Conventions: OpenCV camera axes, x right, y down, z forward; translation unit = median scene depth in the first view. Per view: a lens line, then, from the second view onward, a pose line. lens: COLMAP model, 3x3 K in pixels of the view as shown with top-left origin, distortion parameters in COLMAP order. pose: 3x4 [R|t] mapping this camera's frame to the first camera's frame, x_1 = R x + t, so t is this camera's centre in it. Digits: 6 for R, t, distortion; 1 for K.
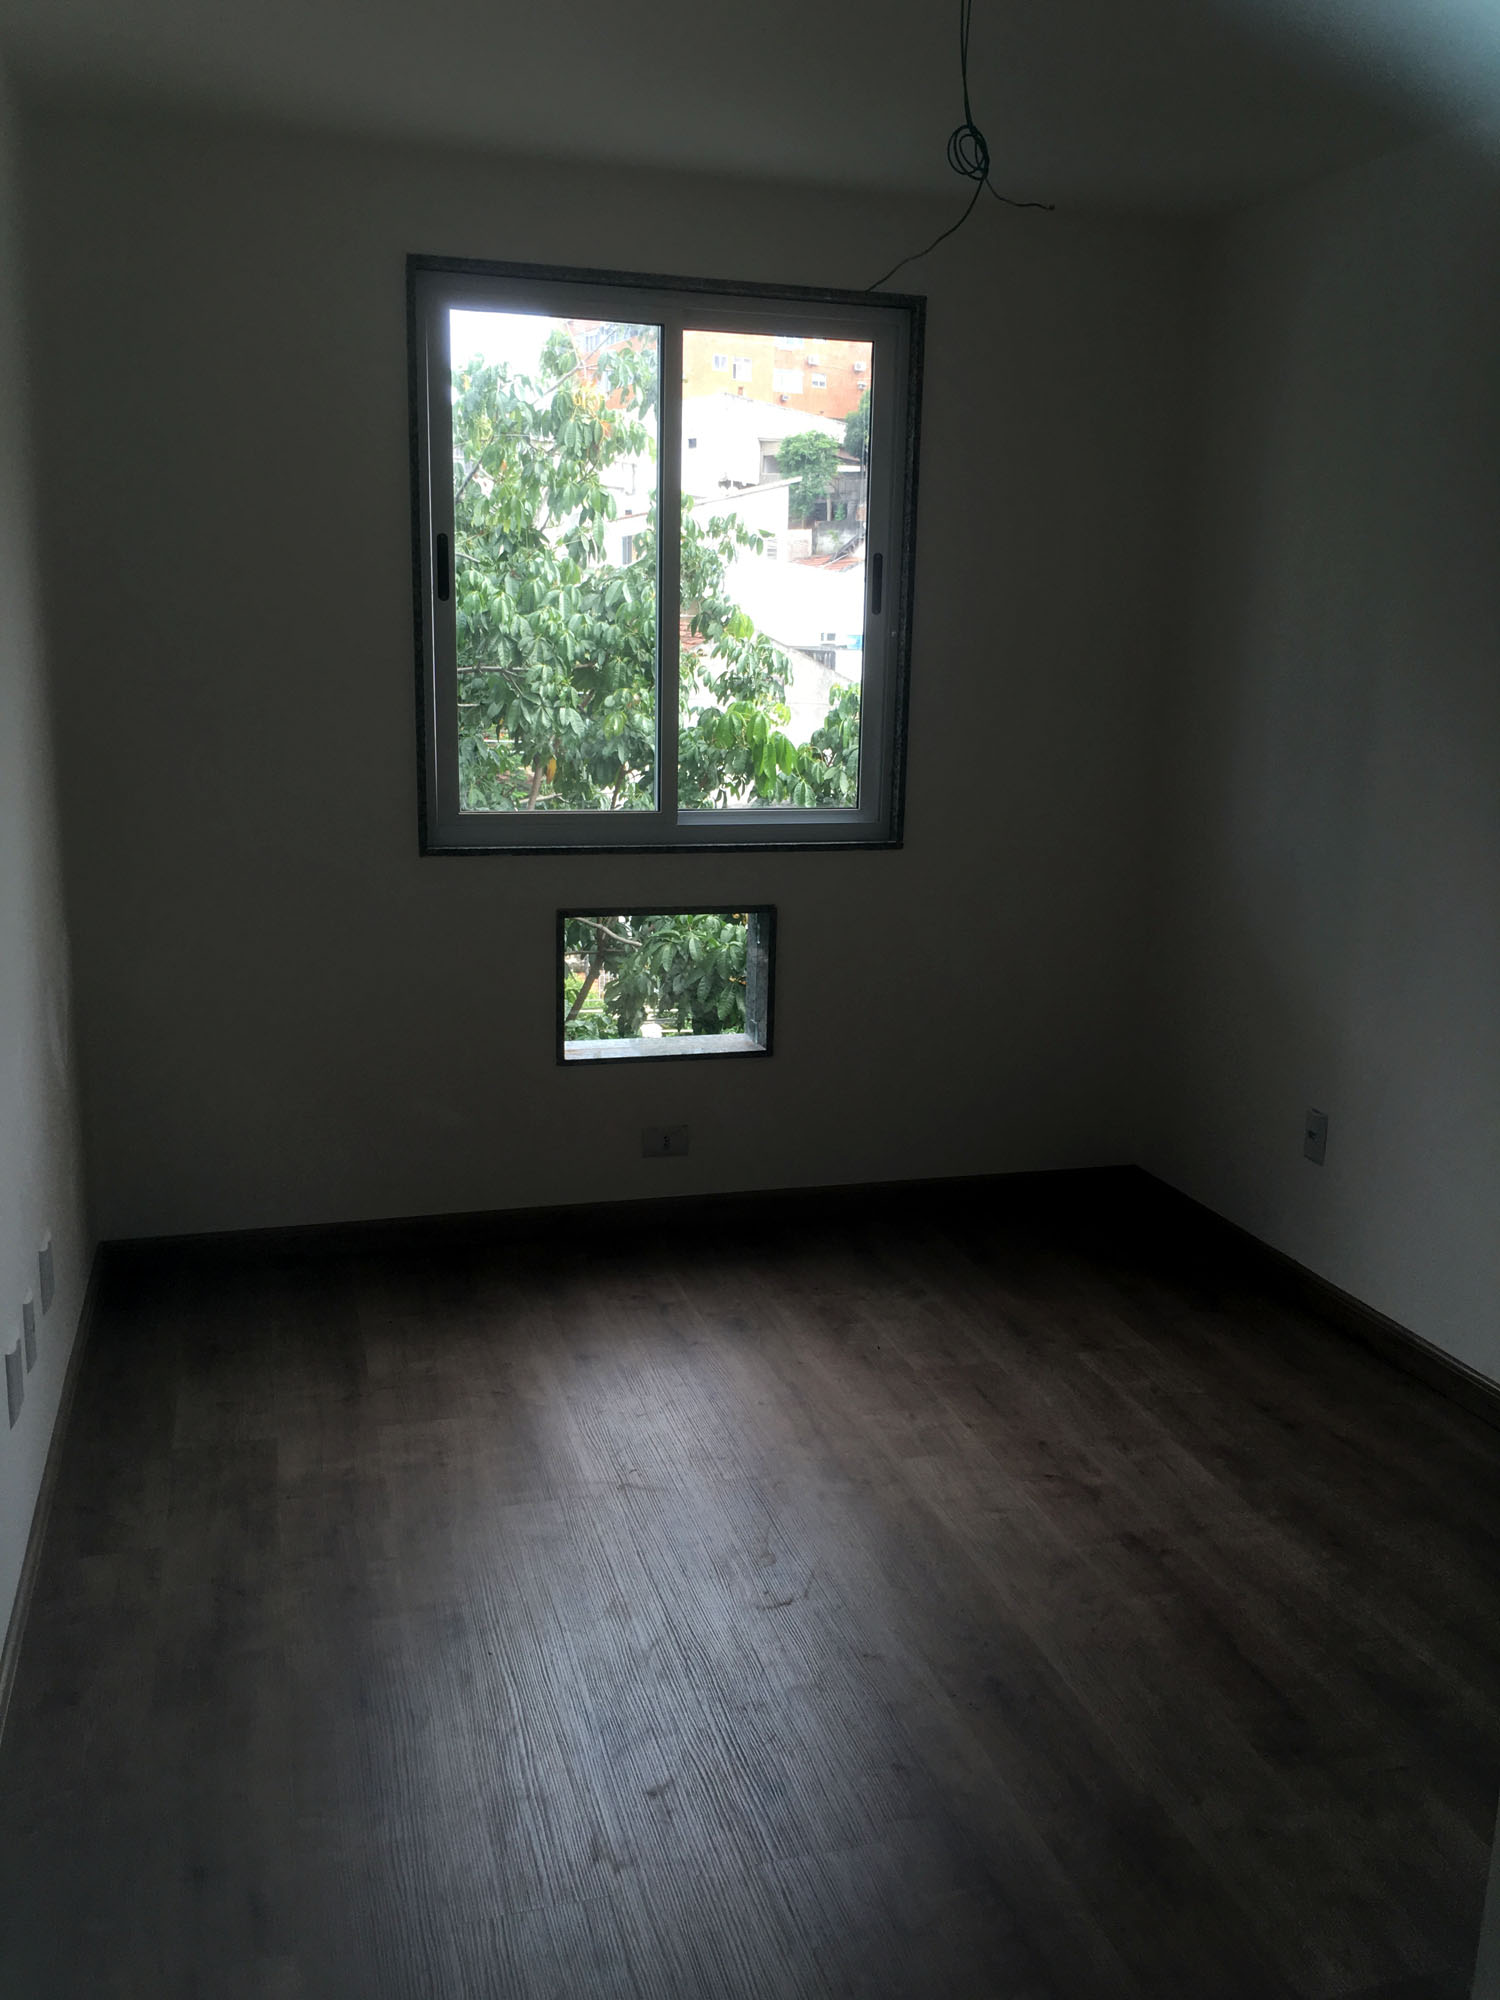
lens RADIAL K [[1687.5, 0, 751.8], [0, 1687.5, 999.4], [0, 0, 1]] dist [0.030432, -0.004200]
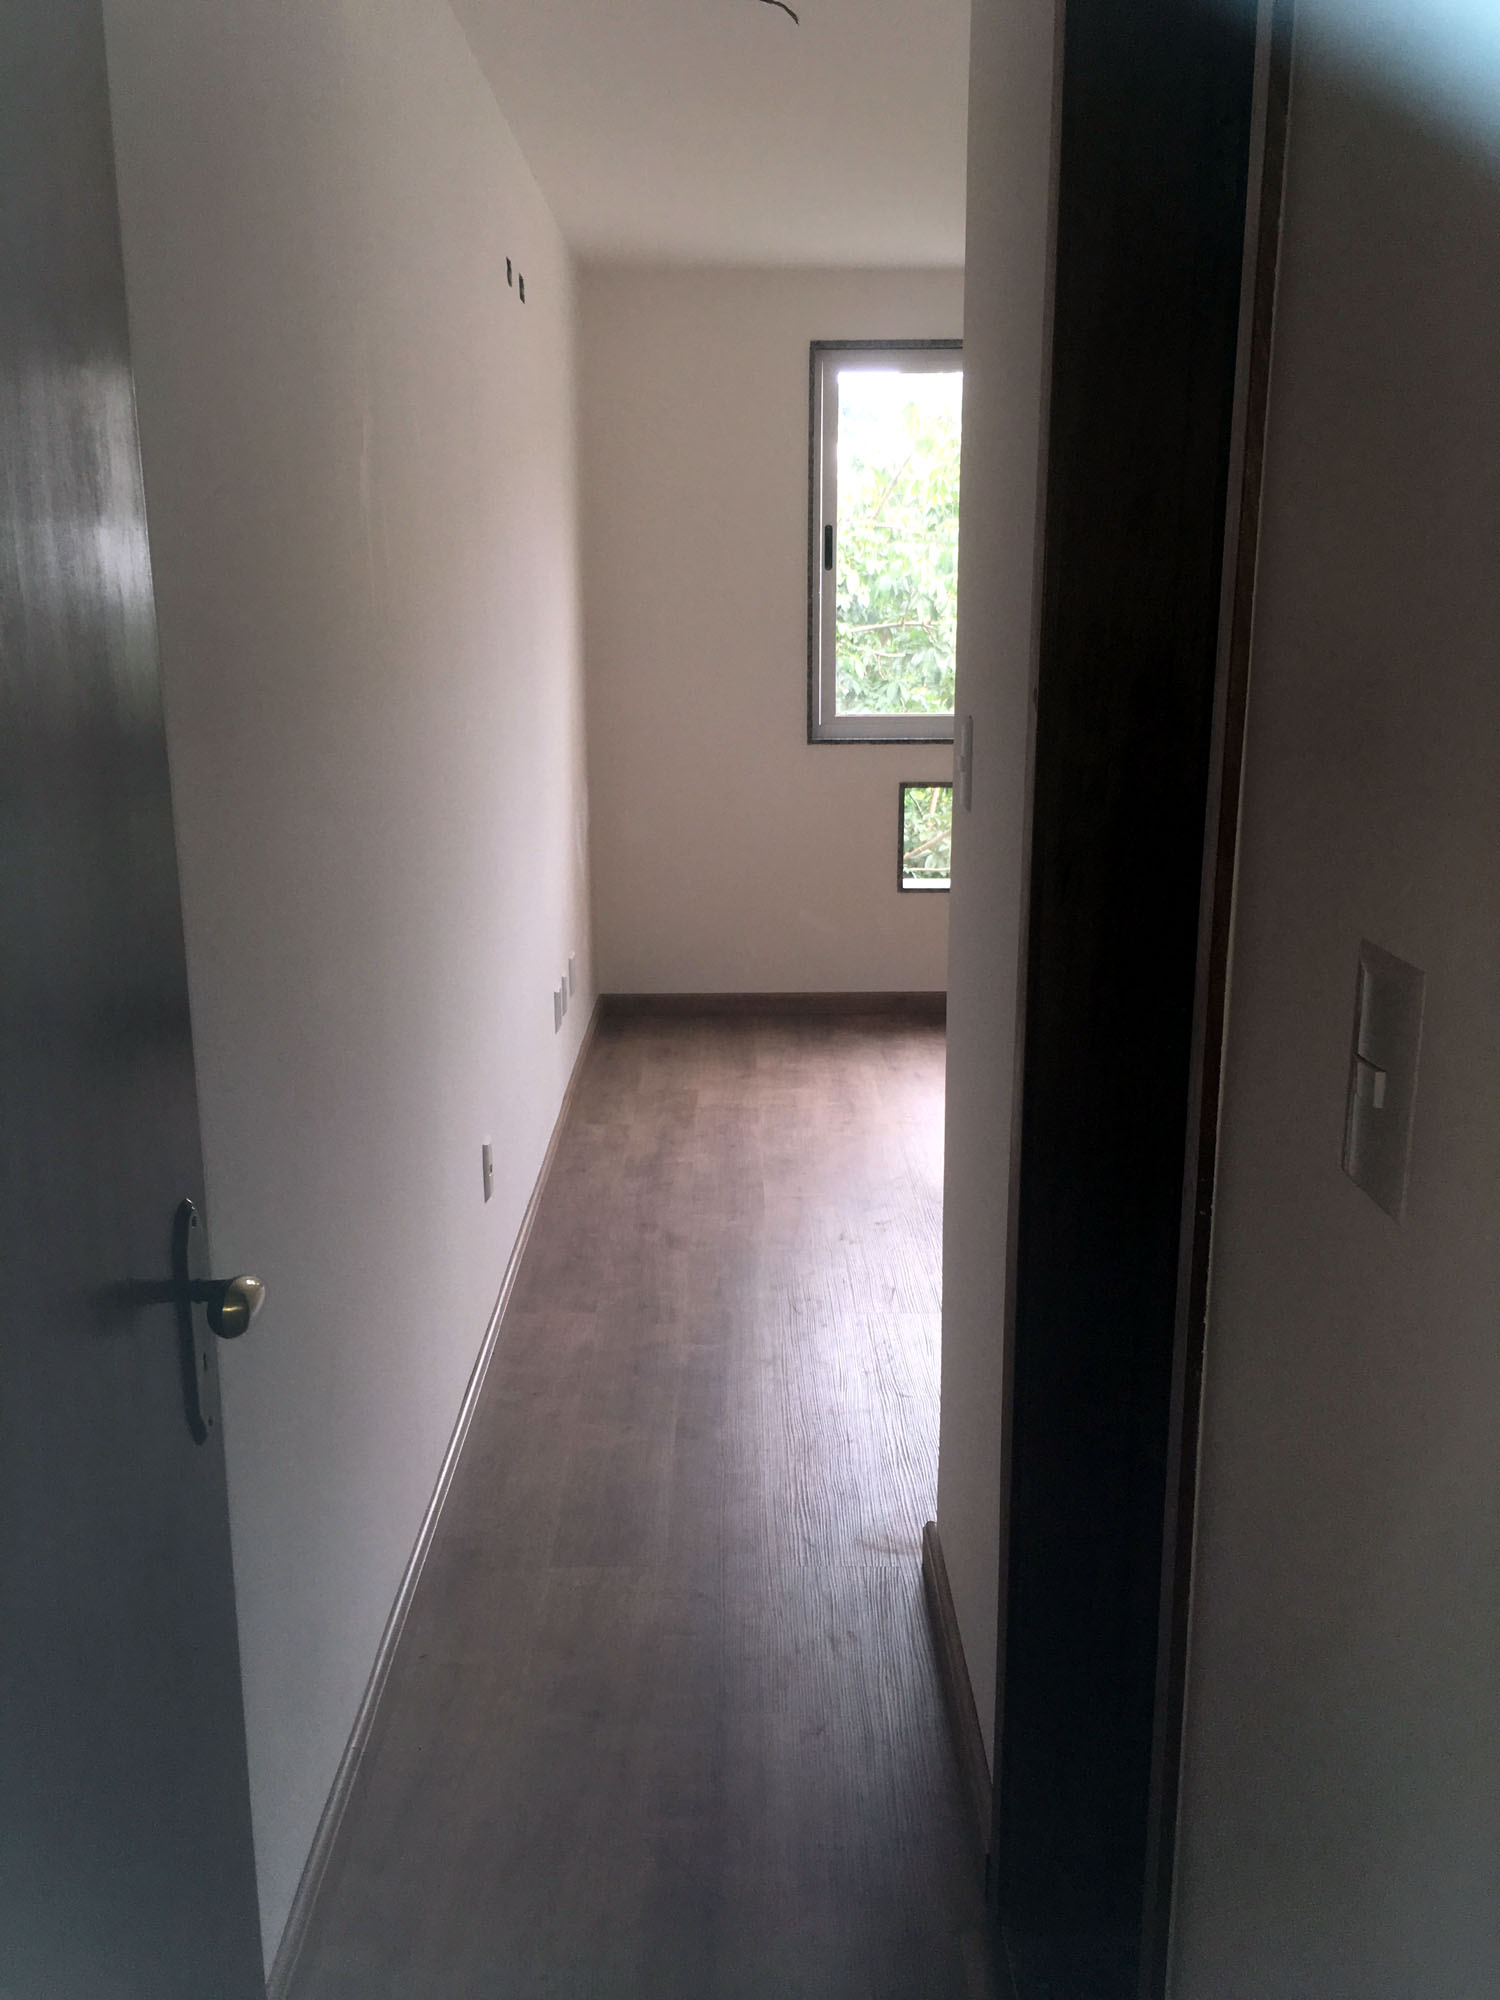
lens RADIAL K [[1687.5, 0, 749.0], [0, 1687.5, 1000.7], [0, 0, 1]] dist [0.030432, -0.004200]
pose [[0.961516, 0.038485, -0.272040, 0.189237], [-0.032499, 0.999121, 0.026480, 0.116953], [0.272820, -0.016620, 0.961922, -0.507626]]
